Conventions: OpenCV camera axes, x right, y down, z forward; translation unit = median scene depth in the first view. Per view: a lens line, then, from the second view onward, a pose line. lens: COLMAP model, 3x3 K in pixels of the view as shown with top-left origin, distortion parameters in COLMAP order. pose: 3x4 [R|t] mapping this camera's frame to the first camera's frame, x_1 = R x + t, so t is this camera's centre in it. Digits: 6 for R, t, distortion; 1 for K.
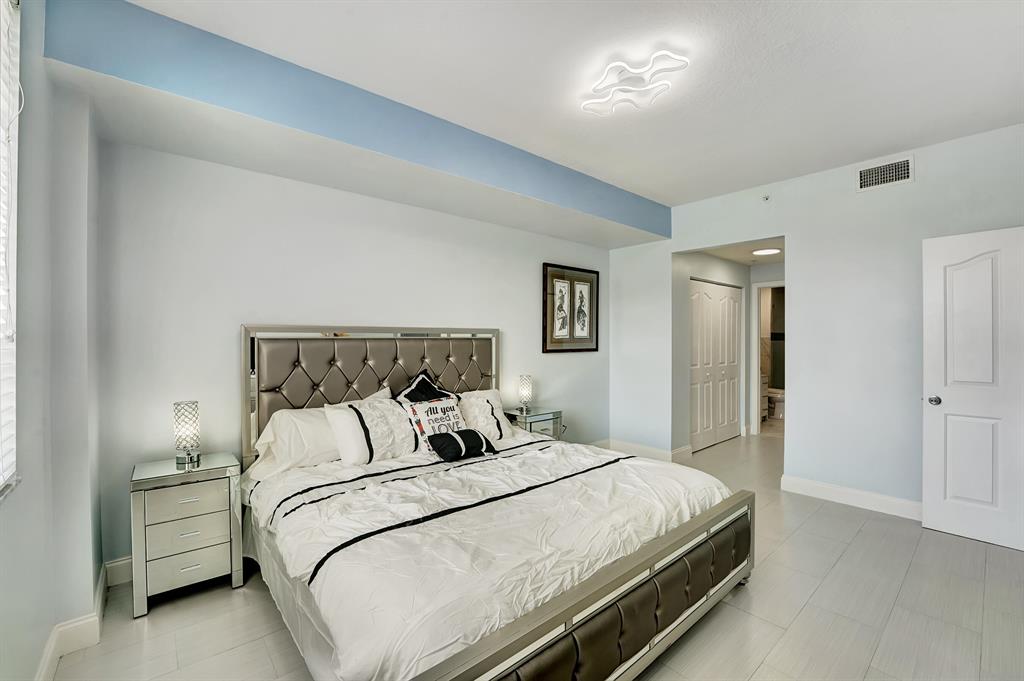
lens RADIAL K [[430.2, 0, 514.6], [0, 430.2, 339.5], [0, 0, 1]] dist [-0.024004, 0.000534]
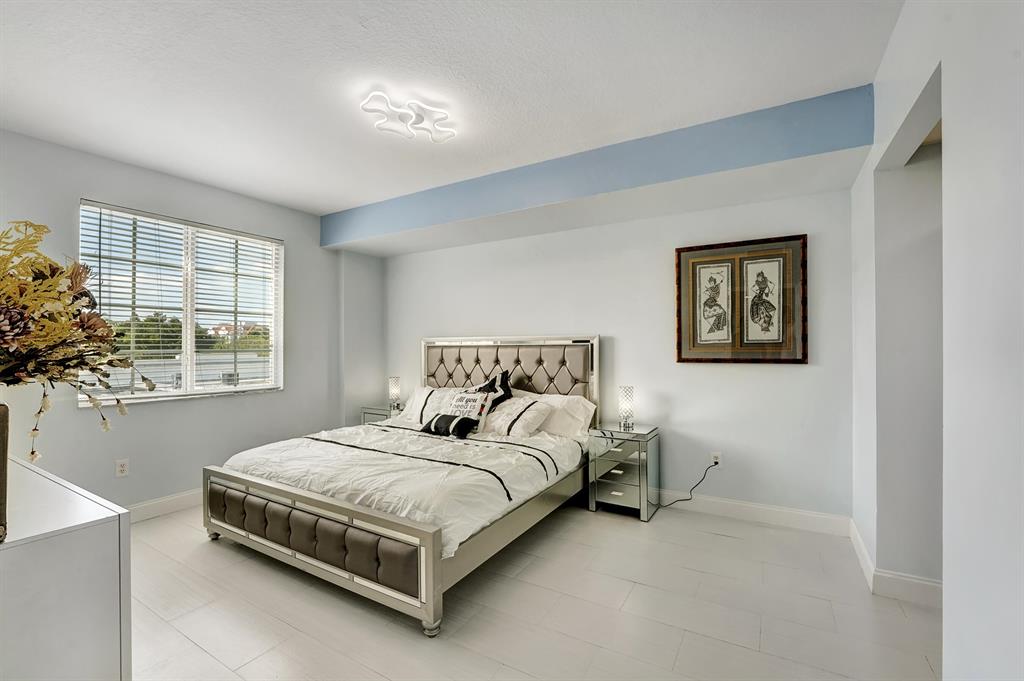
lens RADIAL K [[430.2, 0, 510.0], [0, 430.2, 345.0], [0, 0, 1]] dist [-0.024004, 0.000534]
pose [[0.299504, 0.001736, -0.954093, 0.699901], [0.010946, 0.999926, 0.005256, -0.007654], [0.954032, -0.012017, 0.299463, 0.443599]]
